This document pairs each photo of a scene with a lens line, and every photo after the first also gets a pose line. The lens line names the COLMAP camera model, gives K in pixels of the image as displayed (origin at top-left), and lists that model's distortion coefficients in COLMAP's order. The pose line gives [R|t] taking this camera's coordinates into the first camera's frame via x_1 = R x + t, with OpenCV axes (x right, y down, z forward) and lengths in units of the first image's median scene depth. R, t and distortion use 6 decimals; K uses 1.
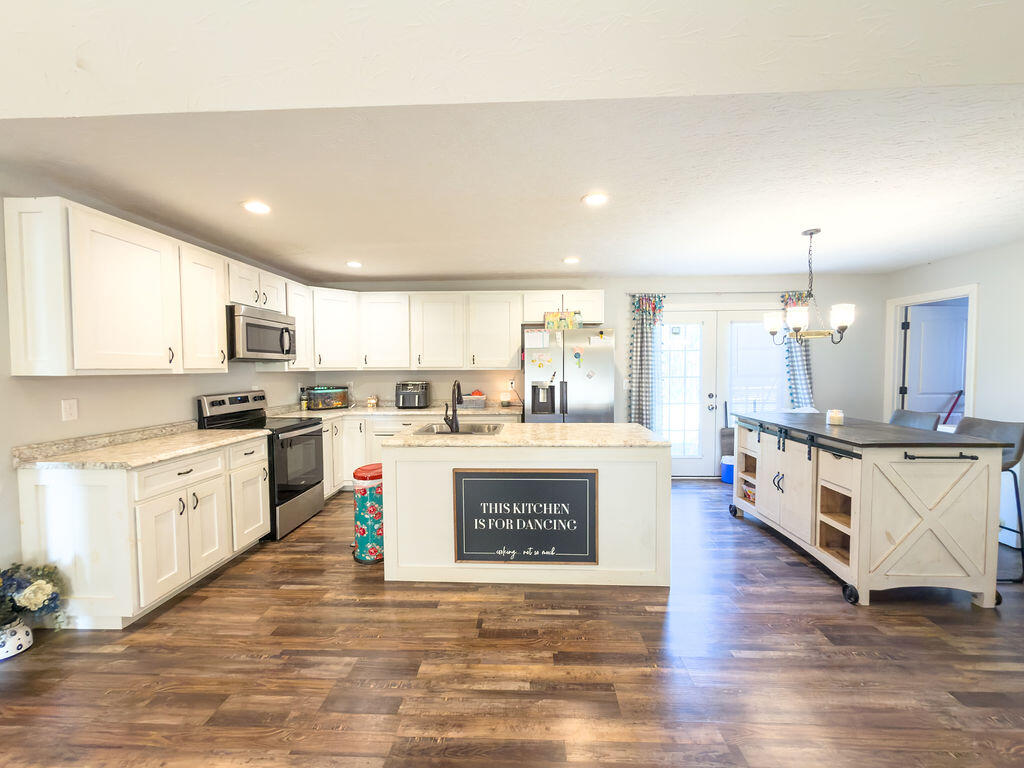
lens RADIAL K [[410.4, 0, 513.2], [0, 410.4, 386.4], [0, 0, 1]] dist [-0.001696, 0.000203]
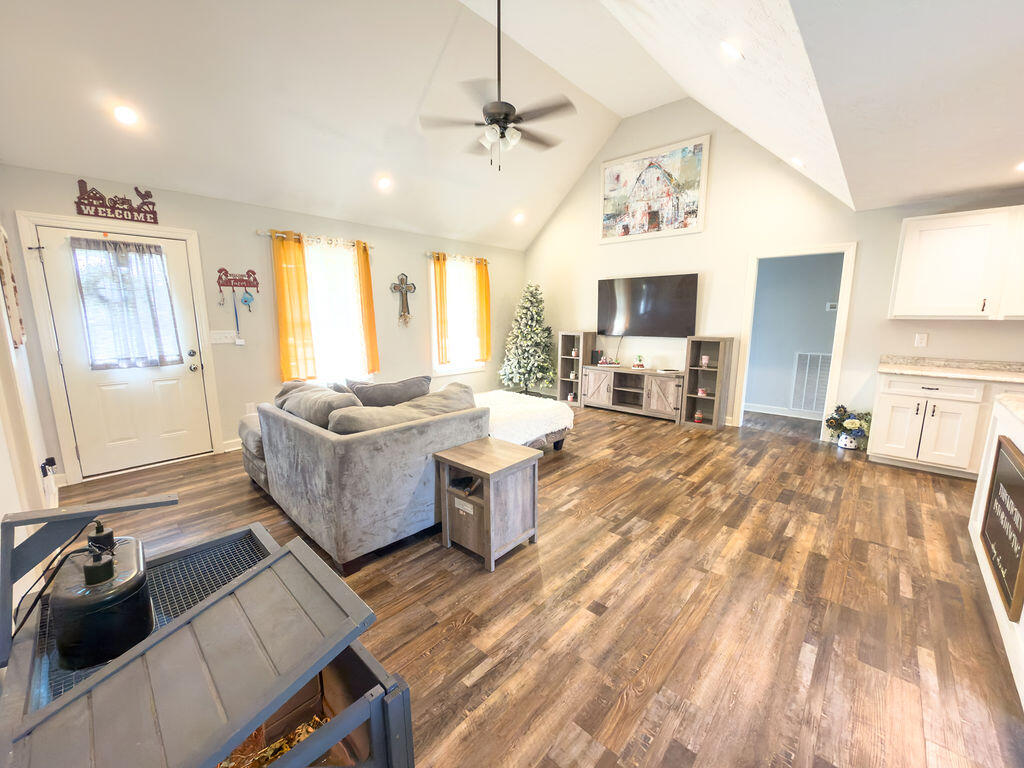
lens RADIAL K [[410.4, 0, 511.3], [0, 410.4, 384.5], [0, 0, 1]] dist [-0.001696, 0.000203]
pose [[-0.642071, 0.136995, -0.754306, 0.949443], [-0.031065, 0.978447, 0.204146, -0.040373], [0.766016, 0.154509, -0.623977, 0.594585]]
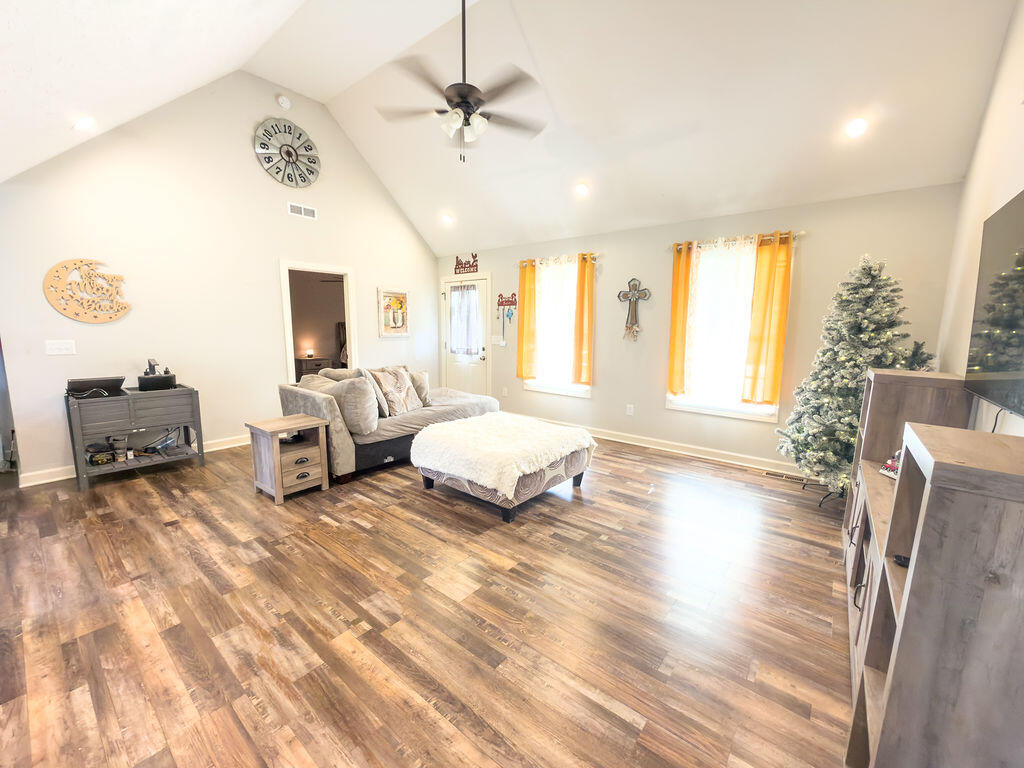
lens RADIAL K [[410.4, 0, 514.6], [0, 410.4, 384.0], [0, 0, 1]] dist [-0.001696, 0.000203]
pose [[-0.804166, -0.083567, 0.588501, -0.649233], [0.023846, 0.984735, 0.172418, -0.021724], [-0.593926, 0.152686, -0.789898, 0.574862]]
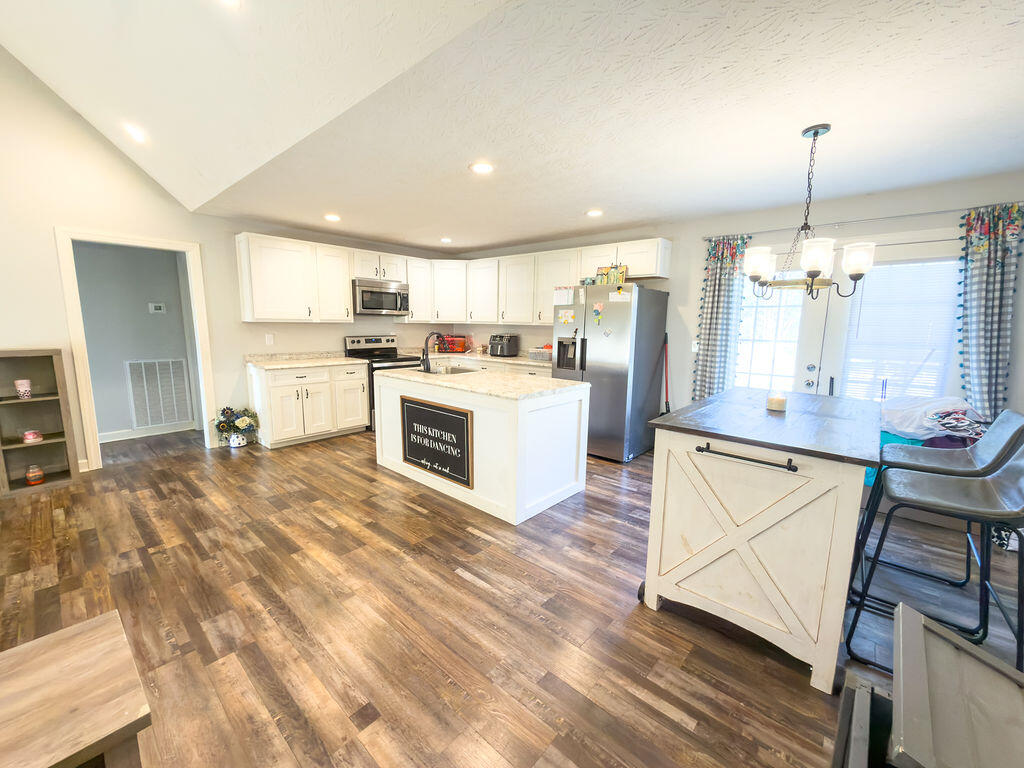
lens RADIAL K [[410.4, 0, 513.7], [0, 410.4, 383.3], [0, 0, 1]] dist [-0.001696, 0.000203]
pose [[0.780133, 0.110470, -0.615783, 0.813675], [-0.048876, 0.992040, 0.116049, -0.014627], [0.623702, -0.060436, 0.779322, 0.131990]]
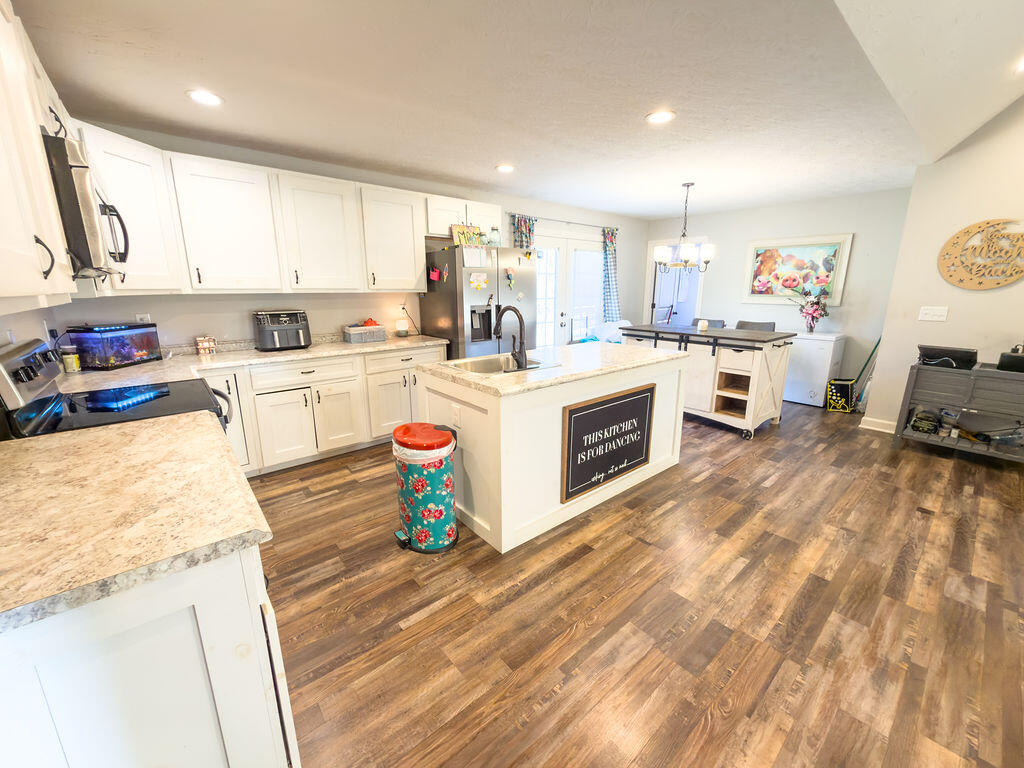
lens RADIAL K [[410.4, 0, 509.7], [0, 410.4, 383.4], [0, 0, 1]] dist [-0.001696, 0.000203]
pose [[0.735365, -0.150036, 0.660854, -0.666694], [0.027978, 0.981073, 0.191604, -0.019472], [-0.677093, -0.122410, 0.725645, 0.360583]]
